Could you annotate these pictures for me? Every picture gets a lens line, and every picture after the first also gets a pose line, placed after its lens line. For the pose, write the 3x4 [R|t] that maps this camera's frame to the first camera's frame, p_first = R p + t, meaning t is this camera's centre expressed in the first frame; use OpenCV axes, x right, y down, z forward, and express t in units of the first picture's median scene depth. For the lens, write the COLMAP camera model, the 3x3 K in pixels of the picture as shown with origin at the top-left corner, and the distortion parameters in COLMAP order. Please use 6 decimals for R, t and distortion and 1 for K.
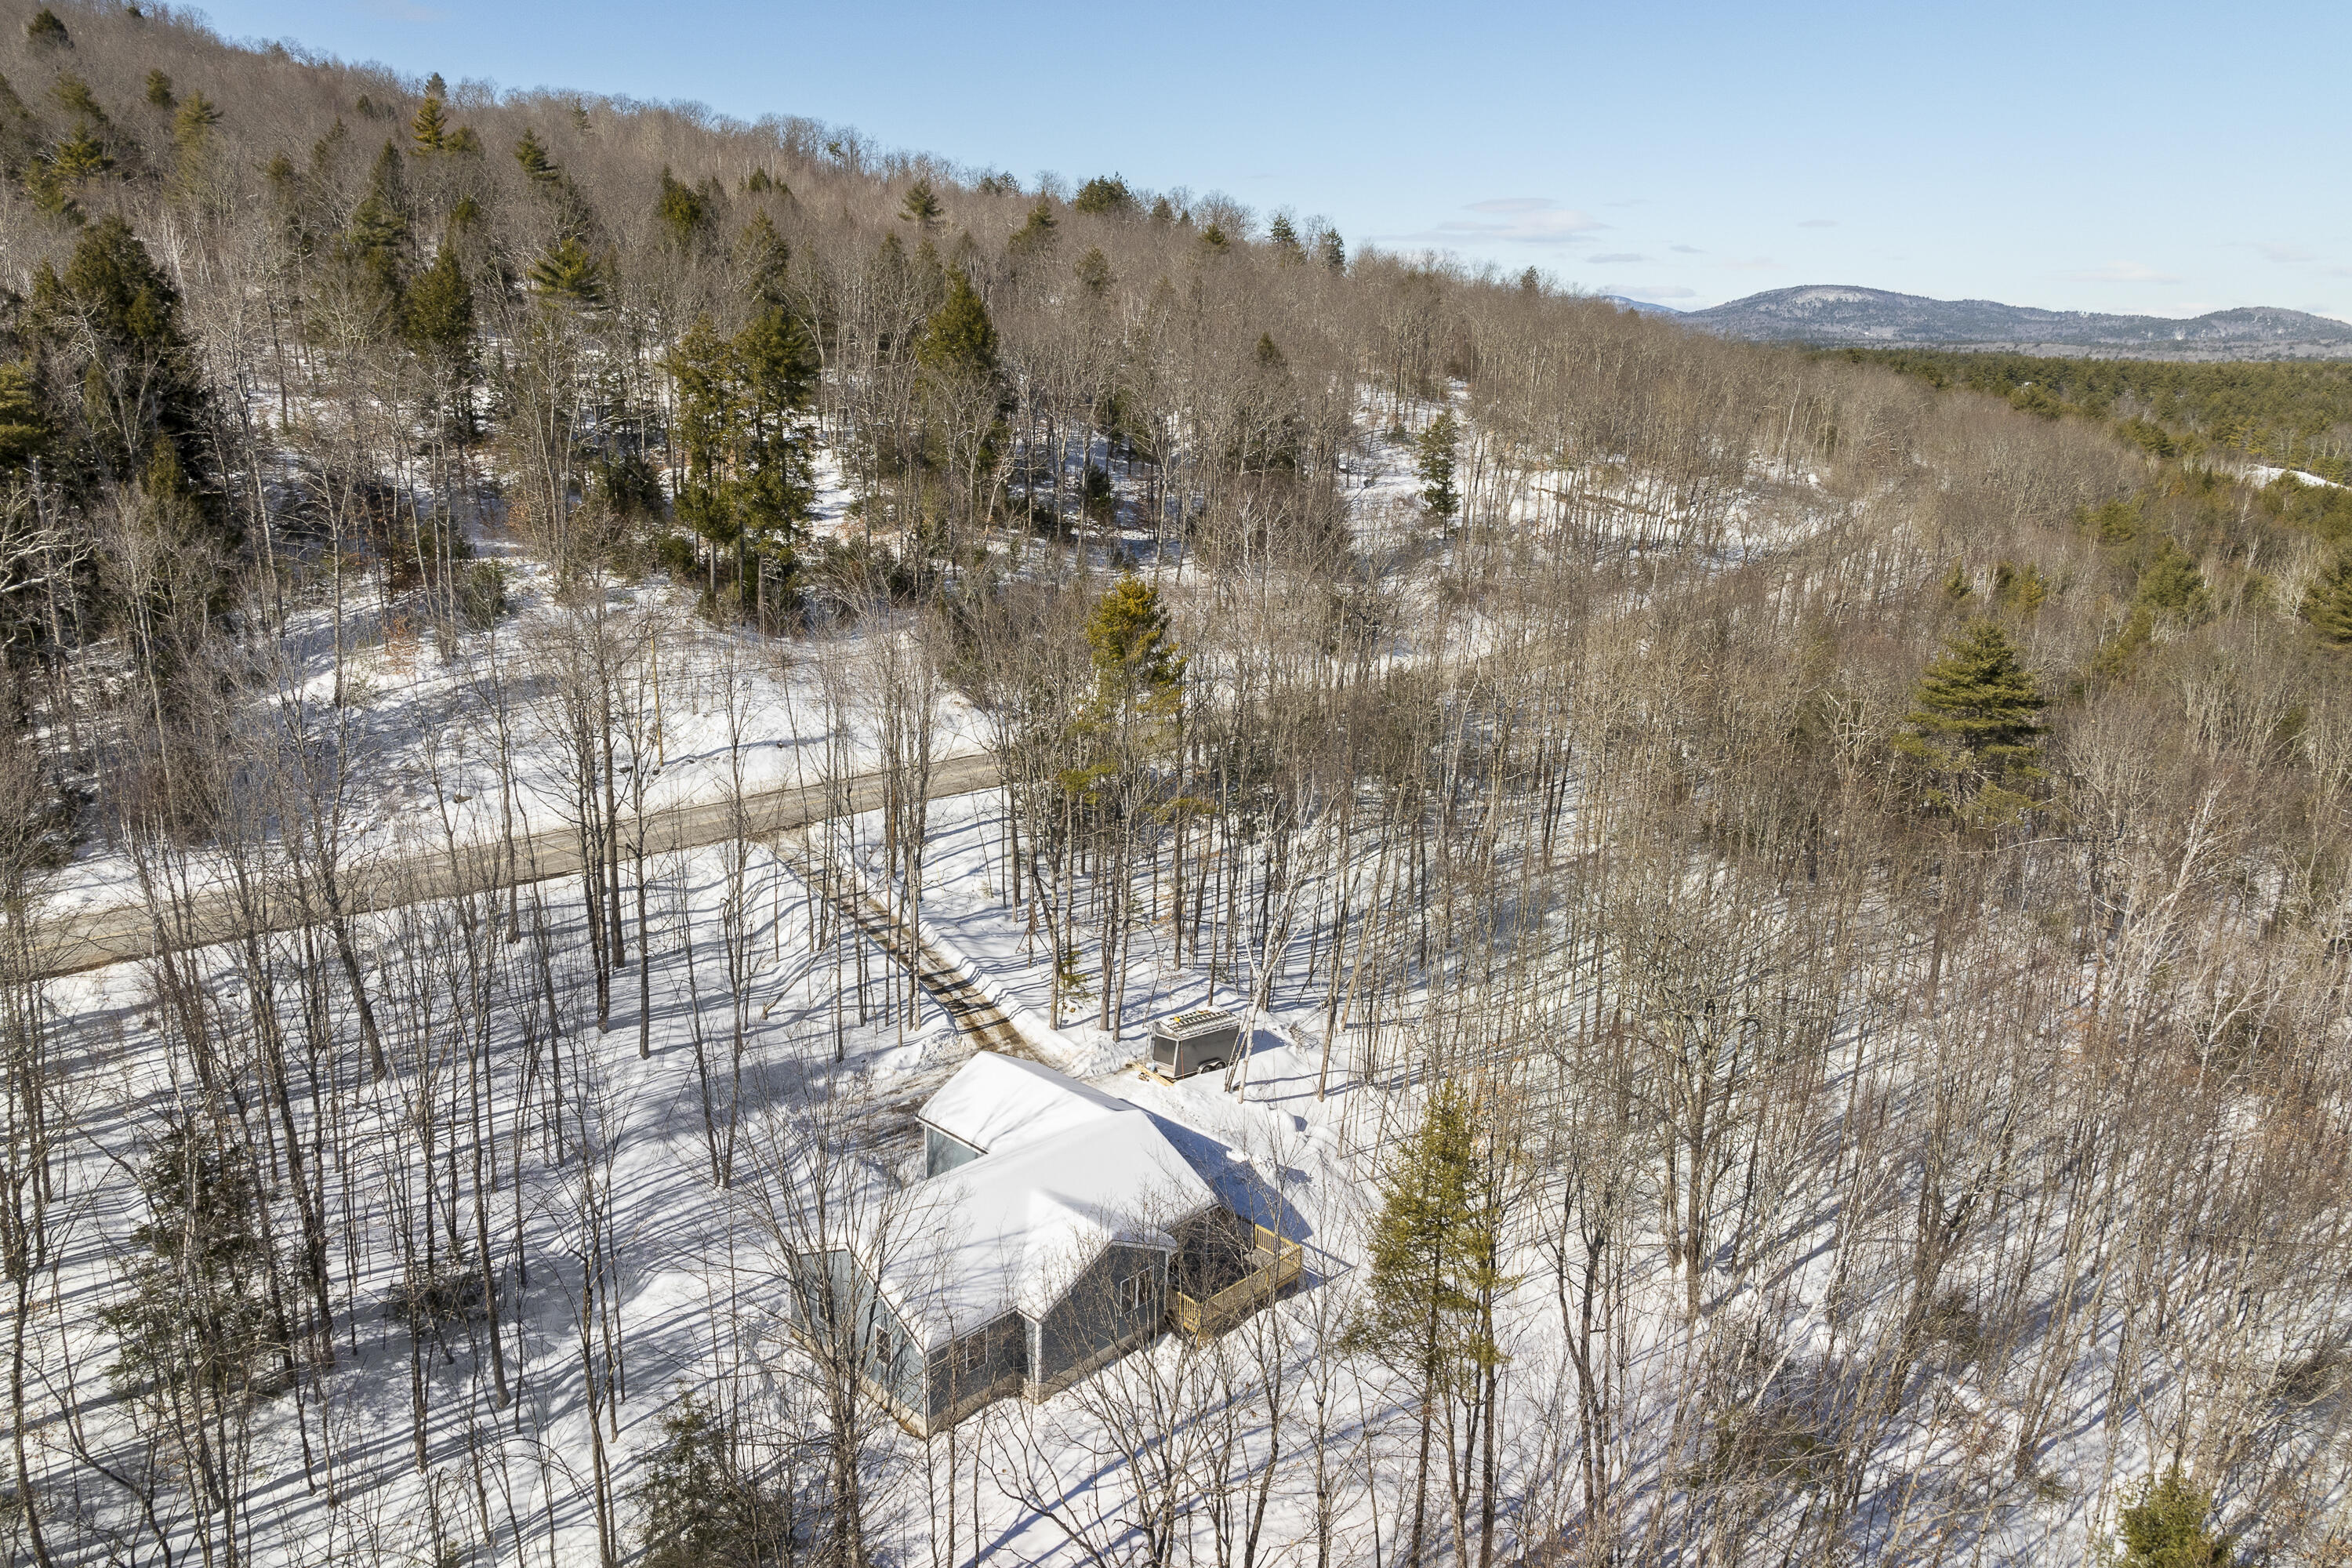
lens RADIAL K [[1672.5, 0, 1182.3], [0, 1672.5, 706.4], [0, 0, 1]] dist [0.008266, -0.031026]
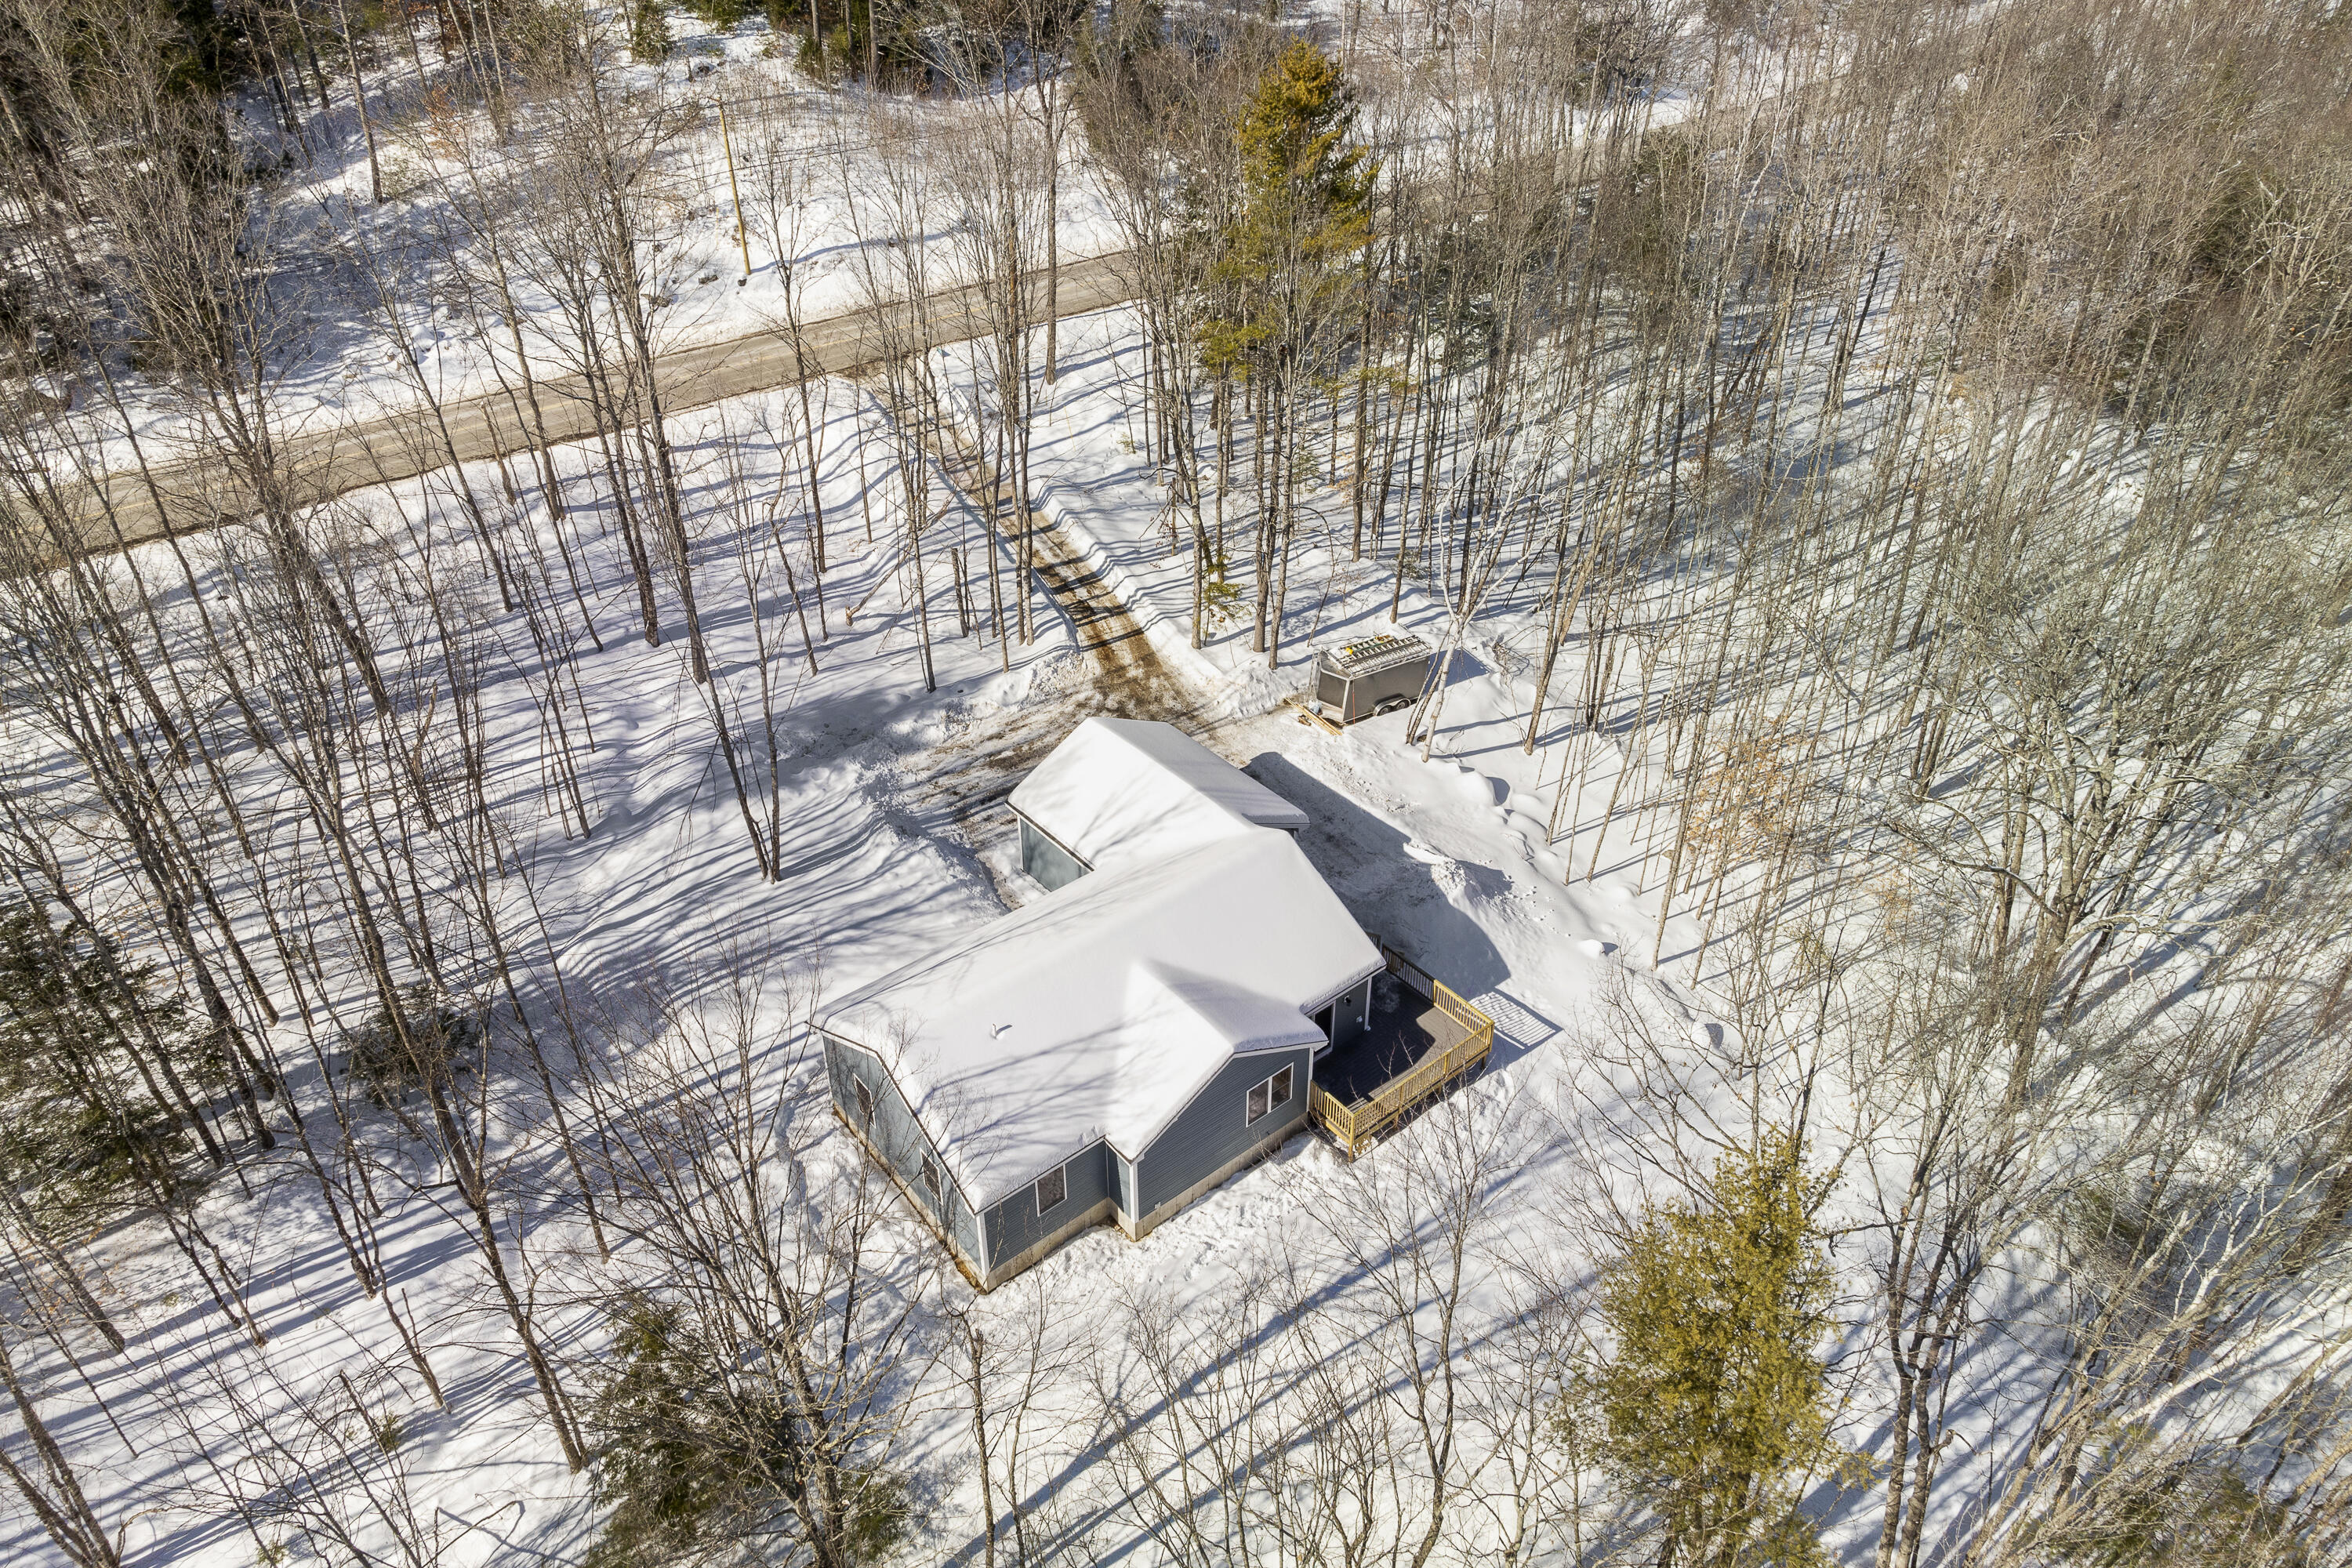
lens RADIAL K [[1672.5, 0, 1182.3], [0, 1672.5, 706.4], [0, 0, 1]] dist [0.008266, -0.031026]
pose [[0.992712, 0.032287, -0.116105, 0.010762], [0.007496, 0.945034, 0.326885, -0.044064], [0.120278, -0.325373, 0.937905, 0.235248]]
